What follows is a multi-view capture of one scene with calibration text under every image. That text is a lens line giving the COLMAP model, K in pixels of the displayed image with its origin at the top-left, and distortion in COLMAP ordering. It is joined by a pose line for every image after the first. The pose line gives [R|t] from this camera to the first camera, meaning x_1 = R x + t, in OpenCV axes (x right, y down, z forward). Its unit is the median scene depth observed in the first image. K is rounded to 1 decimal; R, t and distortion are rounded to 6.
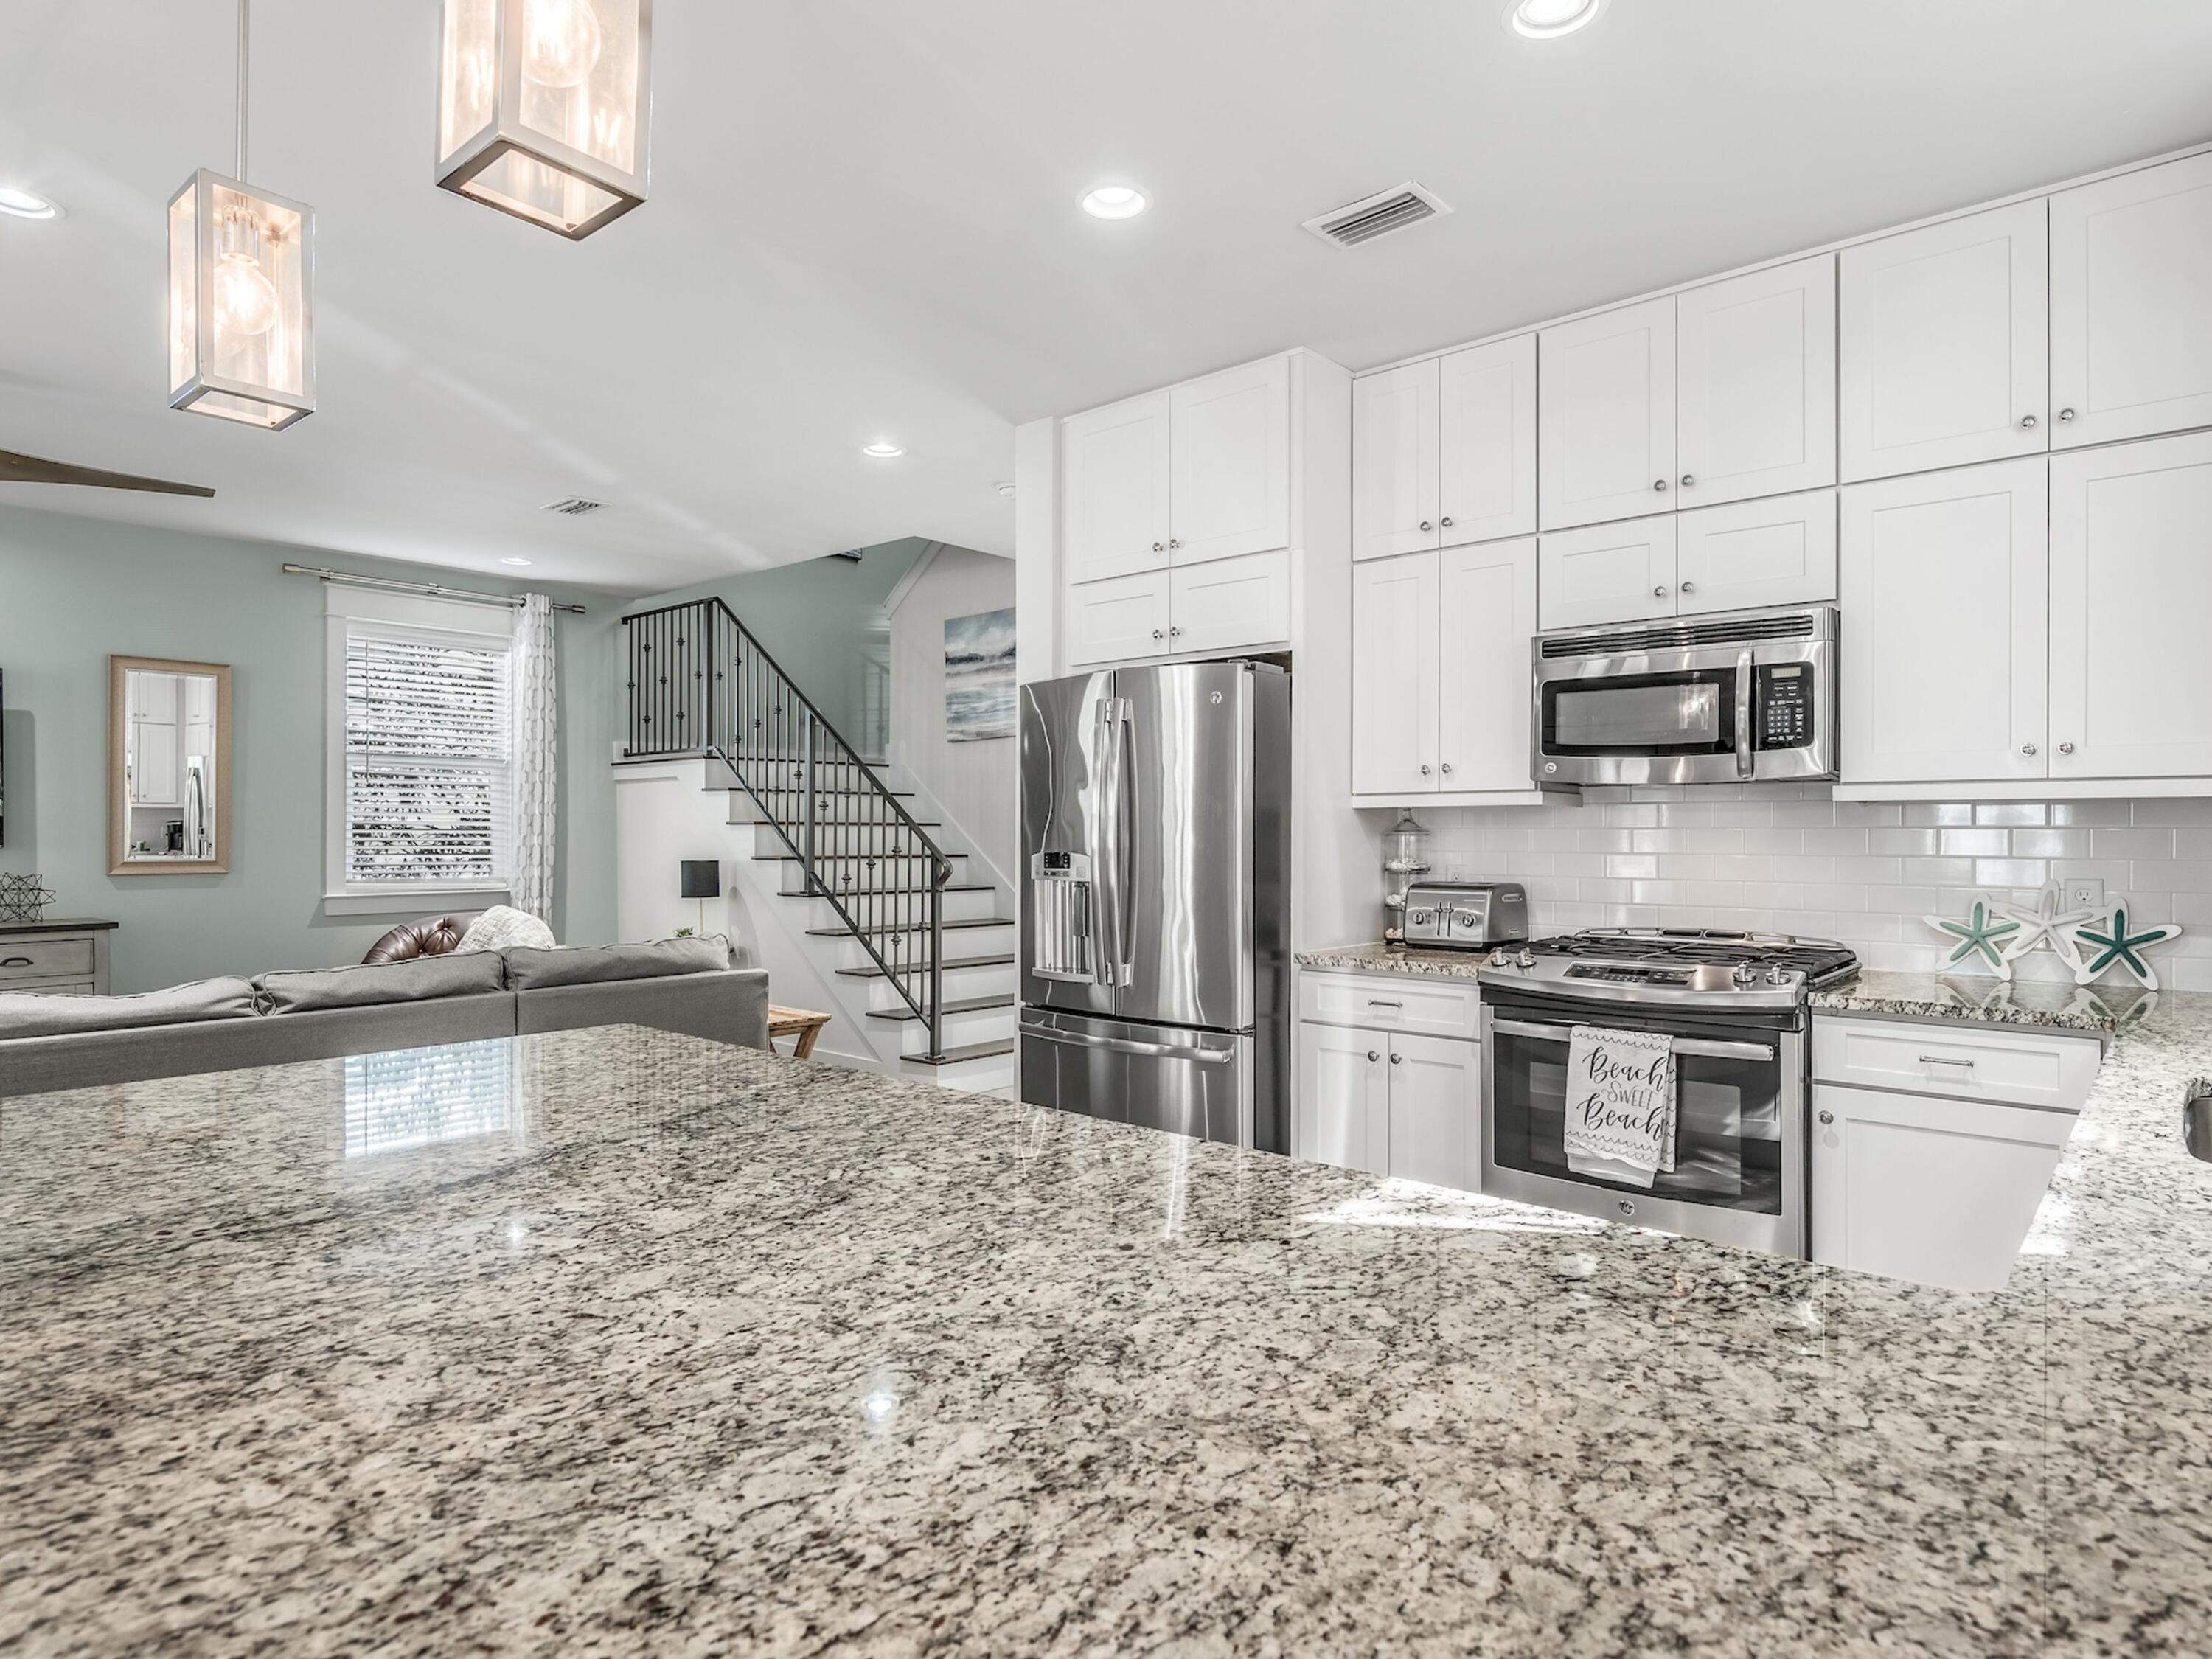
lens RADIAL K [[1238.8, 0, 1095.9], [0, 1238.8, 835.6], [0, 0, 1]] dist [0.003222, 0.000861]
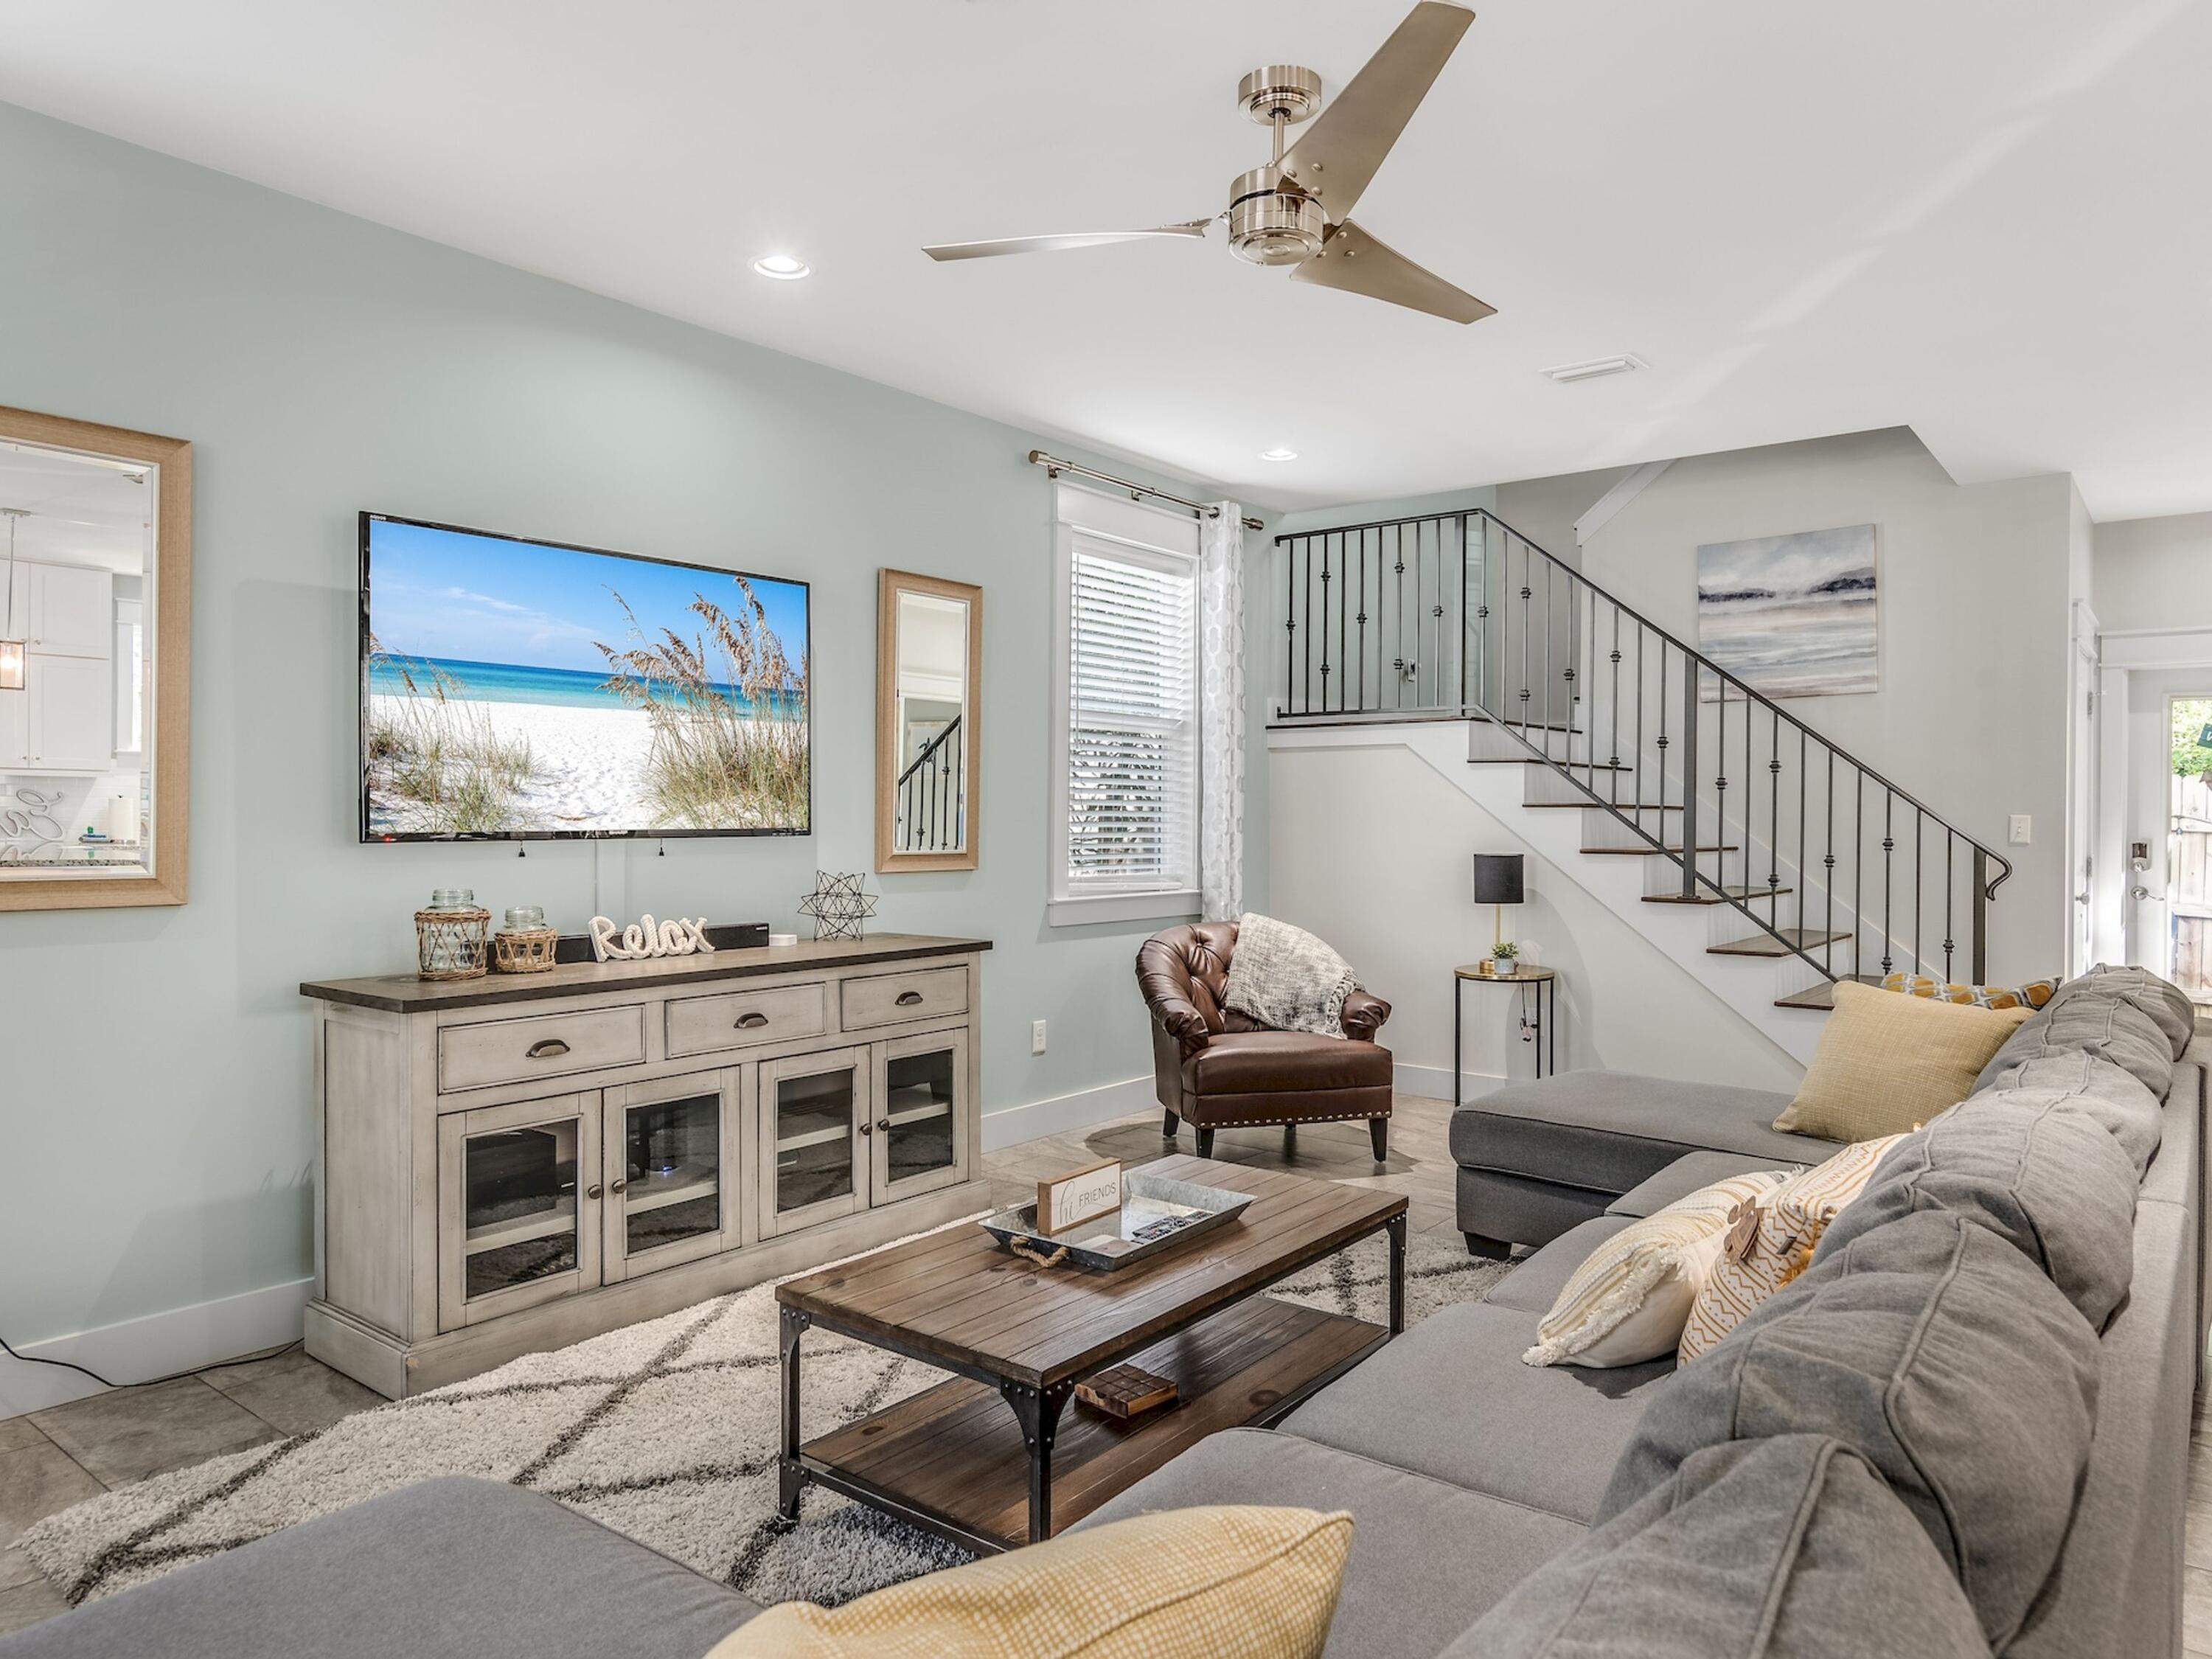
lens RADIAL K [[1415.1, 0, 1119.6], [0, 1415.1, 825.7], [0, 0, 1]] dist [0.000048, 0.004227]
pose [[0.999118, 0.004887, 0.041693, -0.686815], [-0.005096, 0.999975, 0.004902, -0.000854], [-0.041668, -0.005110, 0.999118, 0.169173]]
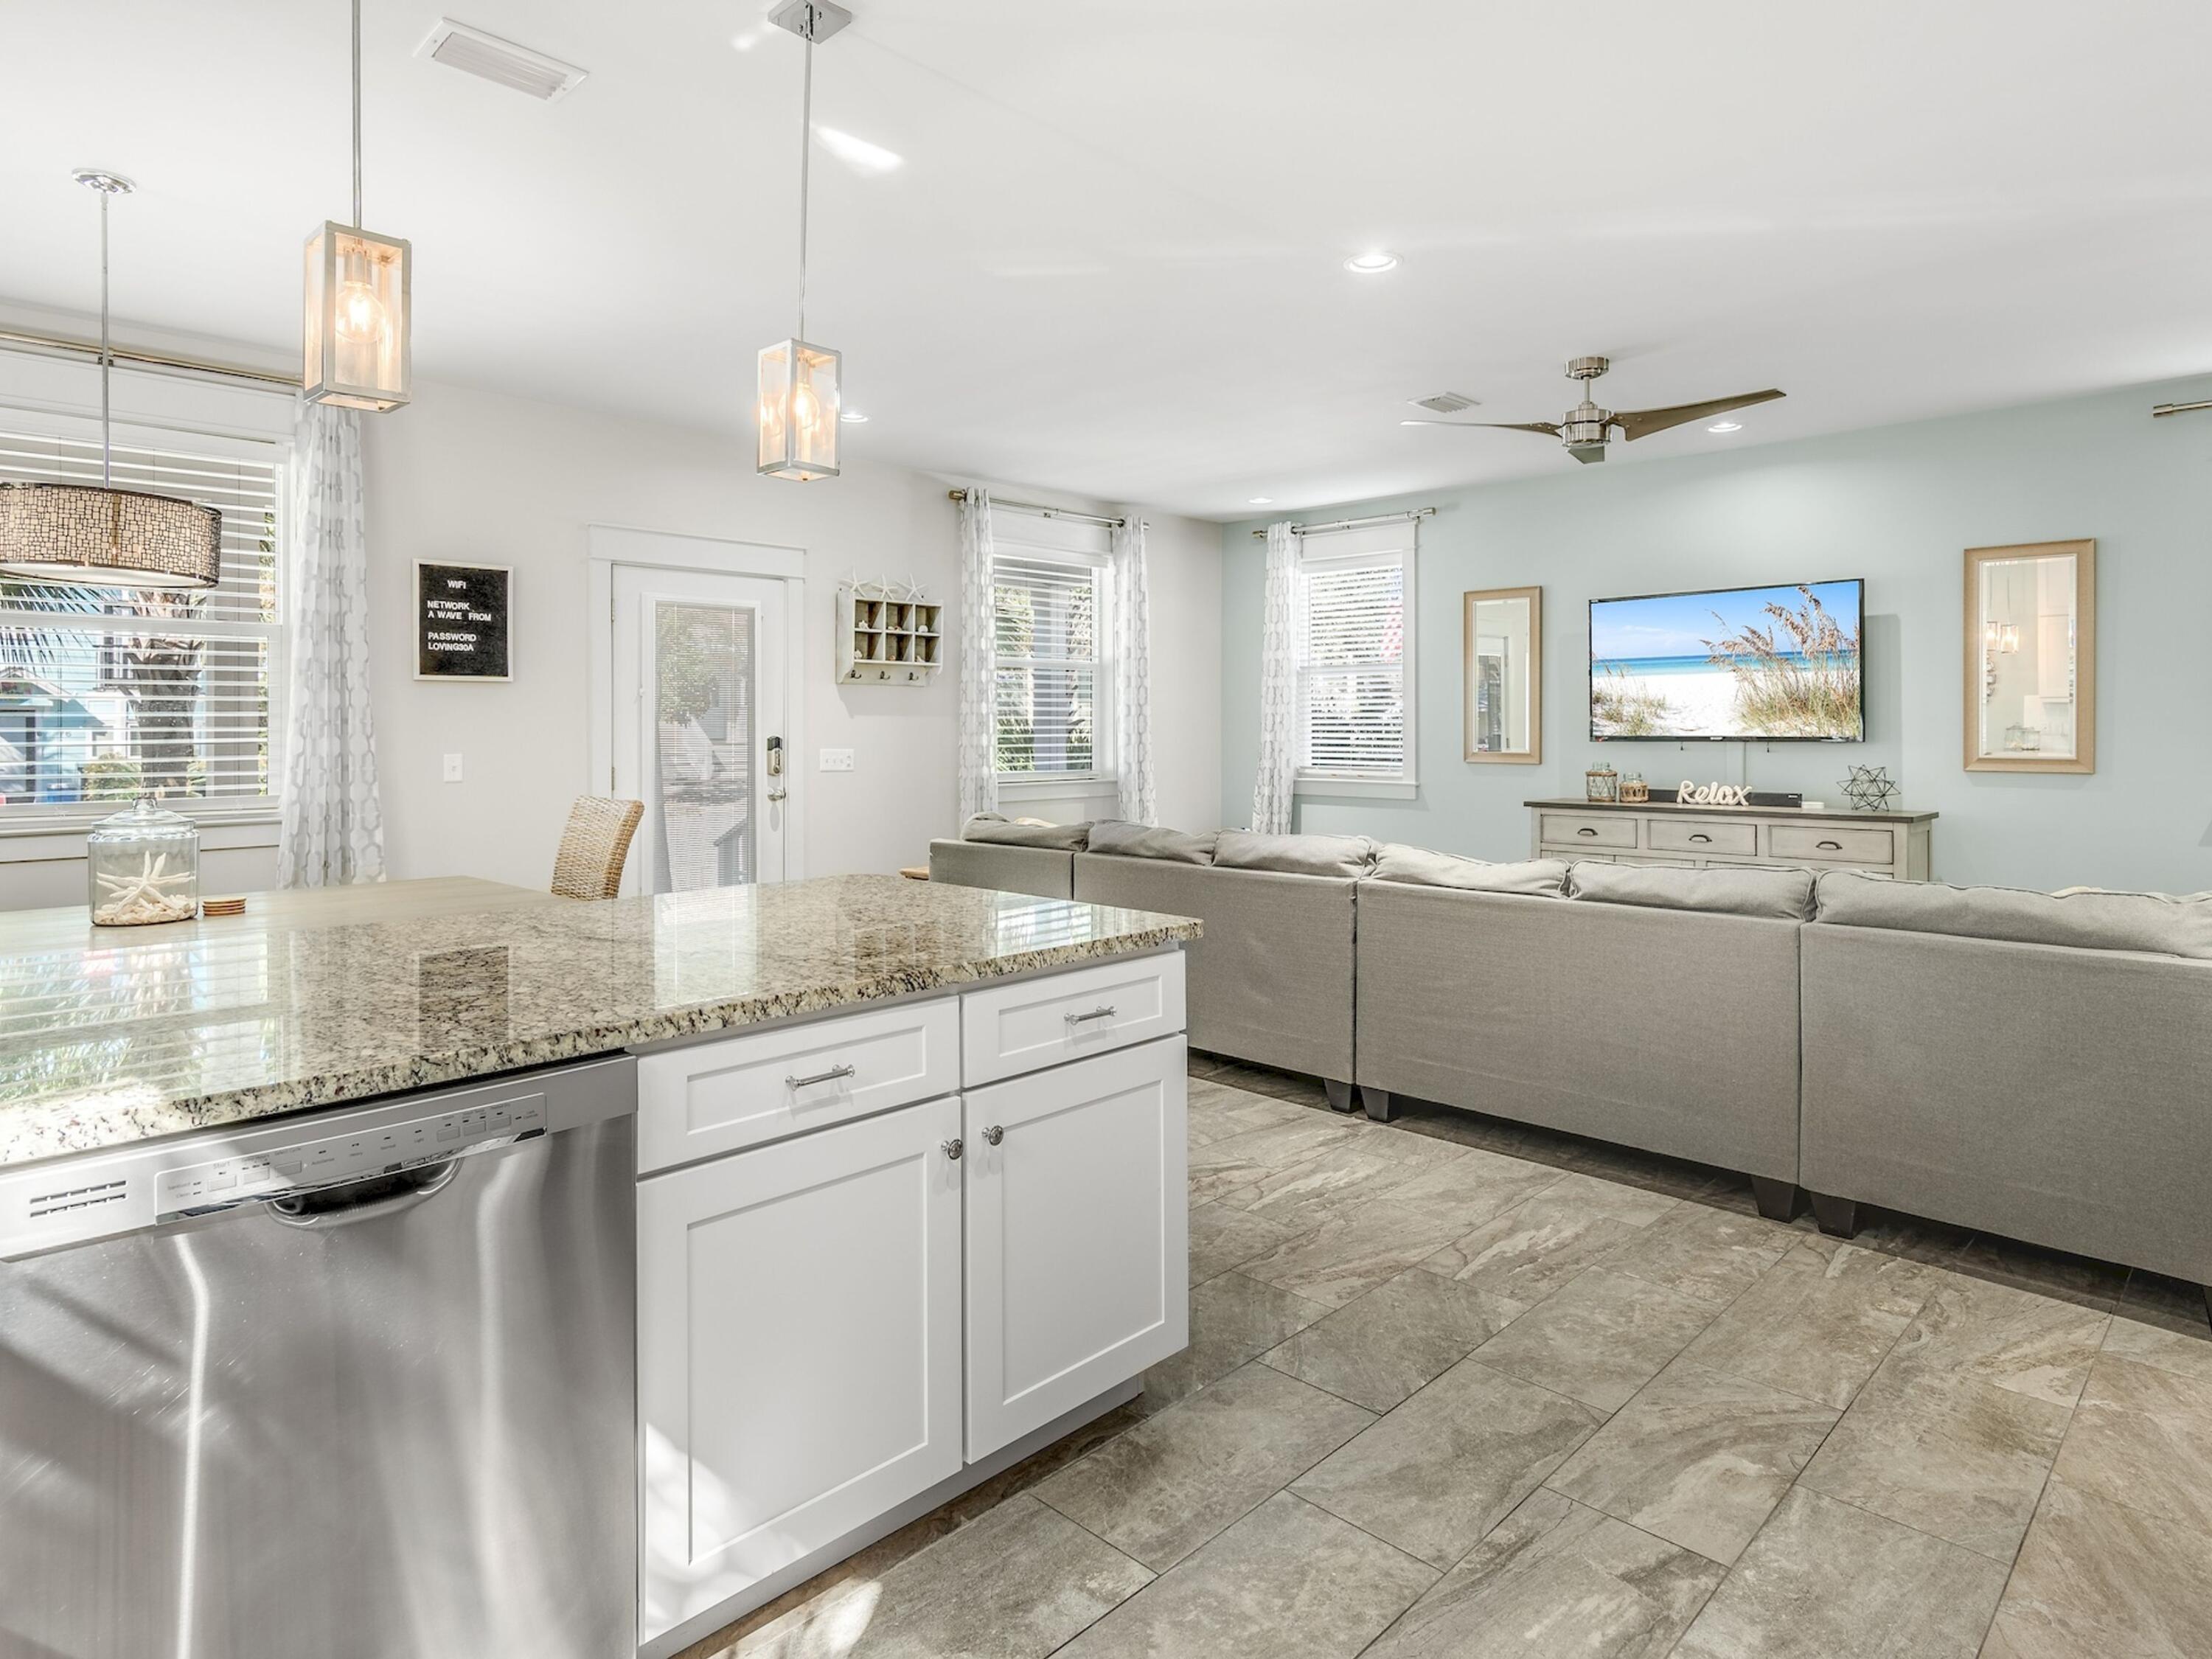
lens RADIAL K [[1263.0, 0, 1115.2], [0, 1263.0, 710.4], [0, 0, 1]] dist [-0.006998, 0.004706]
pose [[-0.065450, -0.013497, -0.997765, 0.252279], [-0.002604, 0.999907, -0.013355, -0.001479], [0.997852, 0.001724, -0.065479, 0.385570]]
